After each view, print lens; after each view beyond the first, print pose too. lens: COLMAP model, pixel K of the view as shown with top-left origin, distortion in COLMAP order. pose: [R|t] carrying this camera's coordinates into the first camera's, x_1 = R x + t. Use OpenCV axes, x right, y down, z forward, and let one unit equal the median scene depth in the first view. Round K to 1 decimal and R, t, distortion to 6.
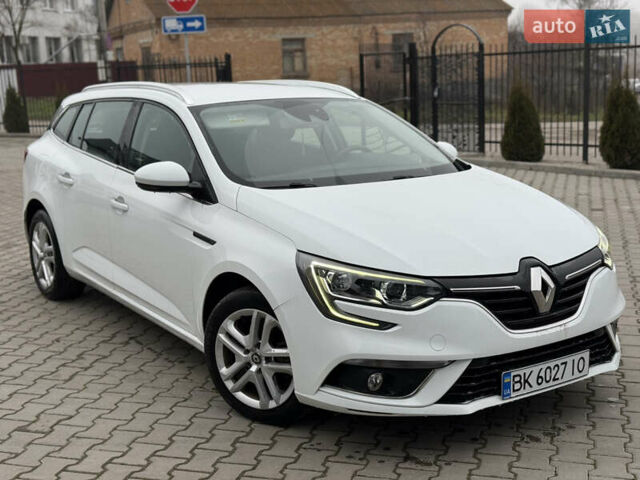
lens RADIAL K [[897.5, 0, 320.0], [0, 897.5, 240.0], [0, 0, 1]] dist [0.214144, -0.504581]
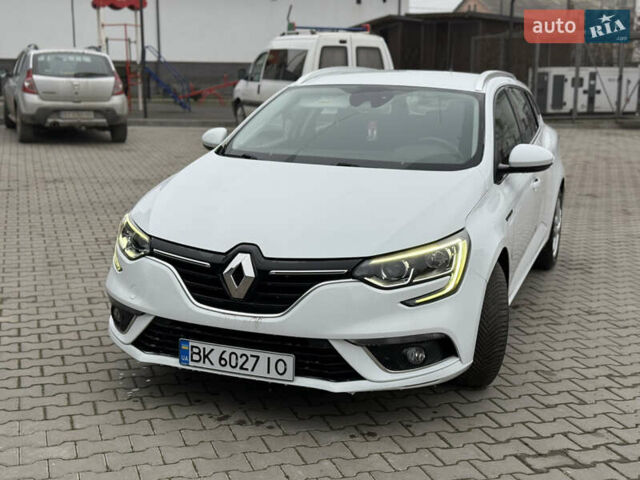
lens RADIAL K [[897.5, 0, 320.0], [0, 897.5, 240.0], [0, 0, 1]] dist [0.214144, -0.504581]
pose [[0.570343, 0.193642, -0.798256, 1.083165], [-0.190663, 0.976482, 0.100650, -0.101428], [0.798972, 0.094793, 0.593850, 0.473506]]
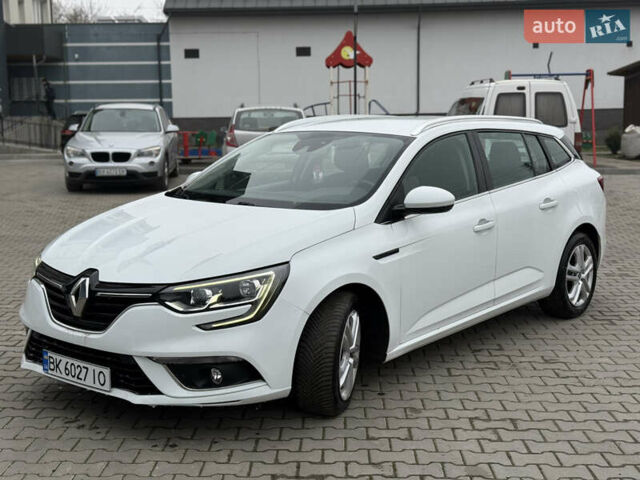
lens RADIAL K [[897.5, 0, 320.0], [0, 897.5, 240.0], [0, 0, 1]] dist [0.214144, -0.504581]
pose [[0.263966, 0.158698, -0.951387, 1.413279], [-0.184974, 0.976392, 0.111547, -0.201074], [0.946629, 0.146538, 0.287089, 0.946044]]
